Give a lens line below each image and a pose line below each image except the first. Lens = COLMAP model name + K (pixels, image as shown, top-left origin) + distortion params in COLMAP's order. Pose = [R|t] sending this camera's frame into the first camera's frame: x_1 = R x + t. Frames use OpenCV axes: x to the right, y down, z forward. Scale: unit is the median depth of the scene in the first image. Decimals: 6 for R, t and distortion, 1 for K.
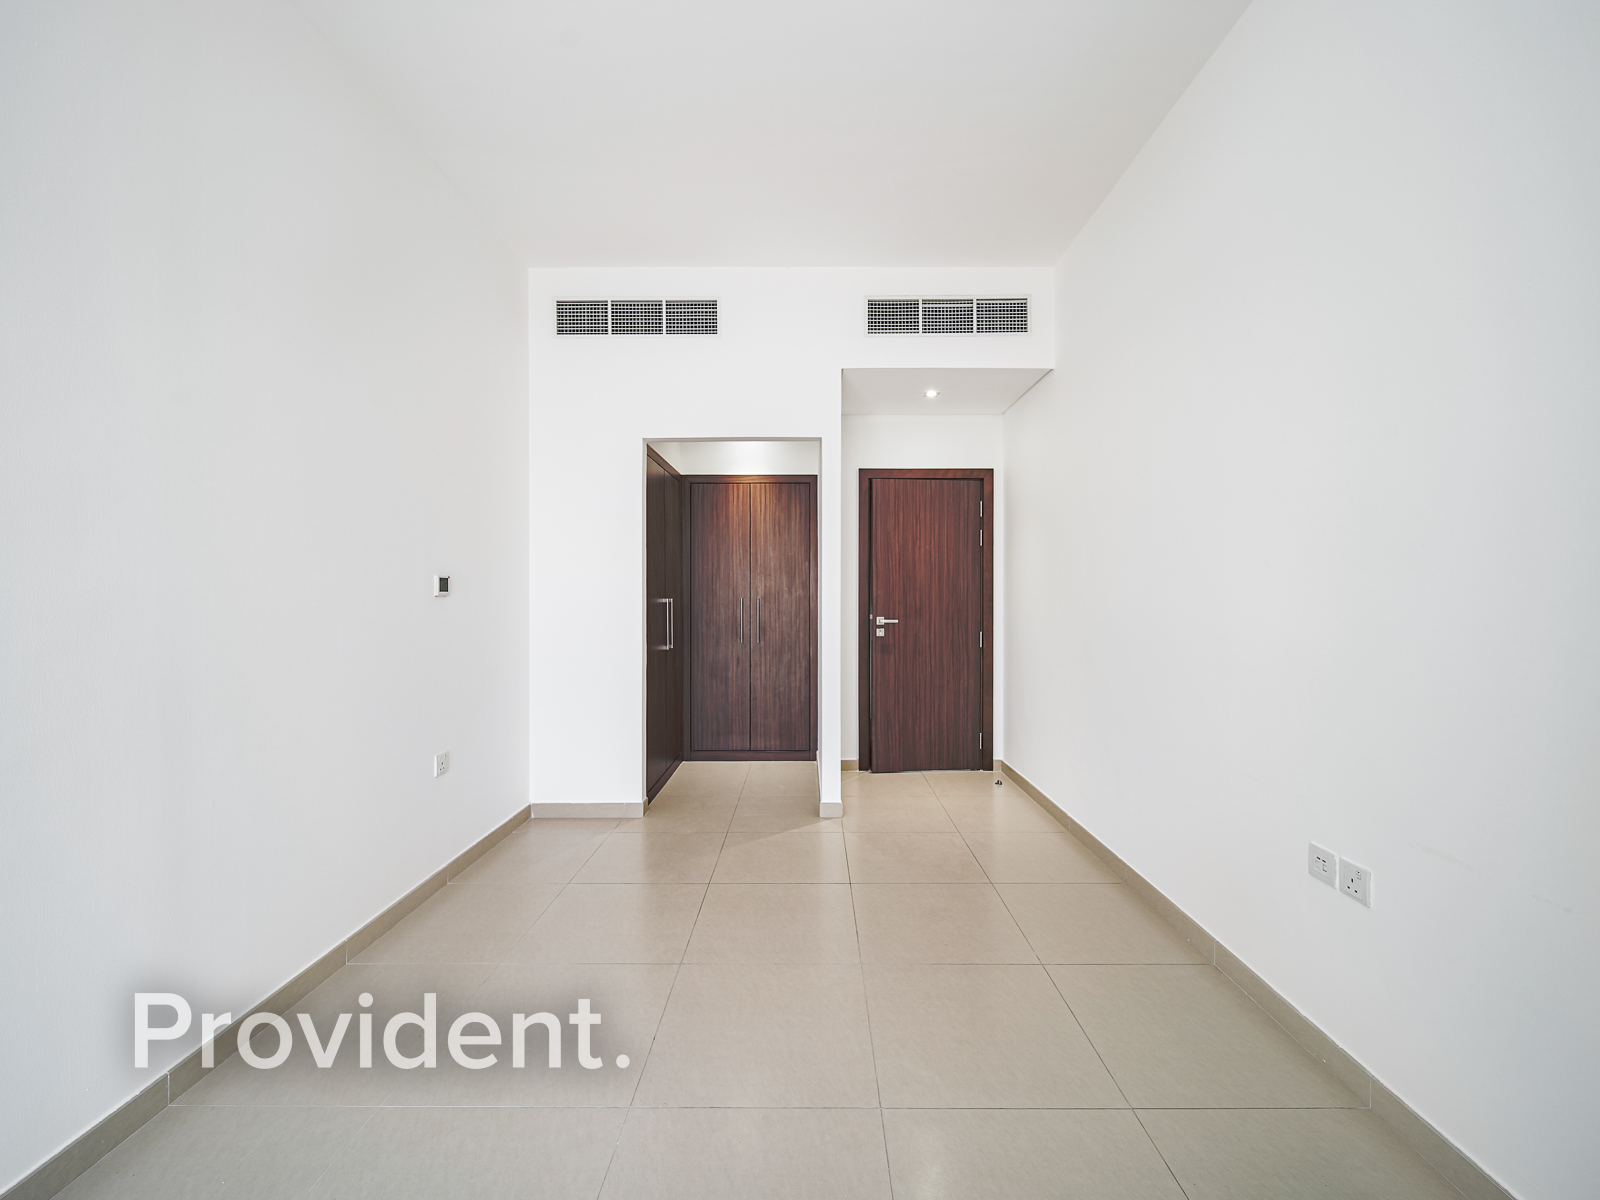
lens RADIAL K [[658.5, 0, 812.8], [0, 658.5, 599.0], [0, 0, 1]] dist [-0.001490, 0.000452]
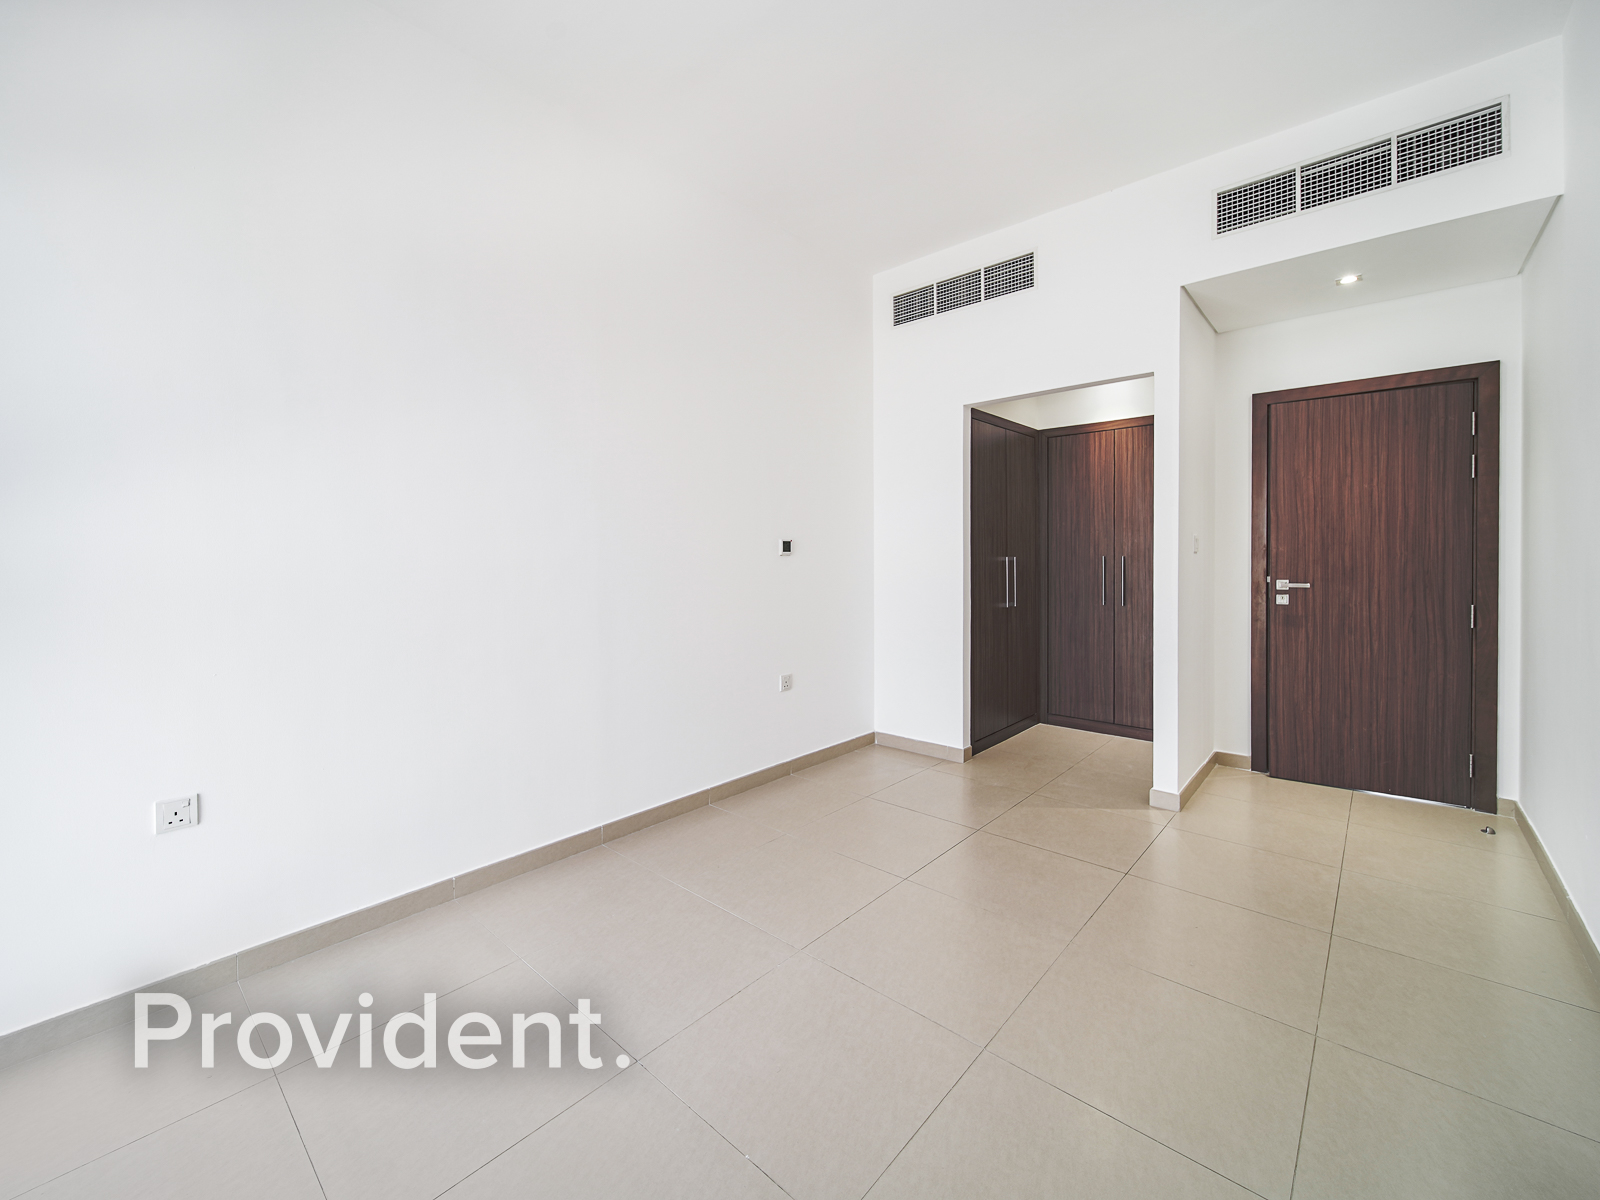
lens RADIAL K [[658.5, 0, 755.5], [0, 658.5, 563.9], [0, 0, 1]] dist [-0.001490, 0.000452]
pose [[0.725299, 0.005885, -0.688409, 0.186699], [0.001454, 0.999948, 0.010081, -0.000608], [0.688433, -0.008313, 0.725253, 0.001954]]
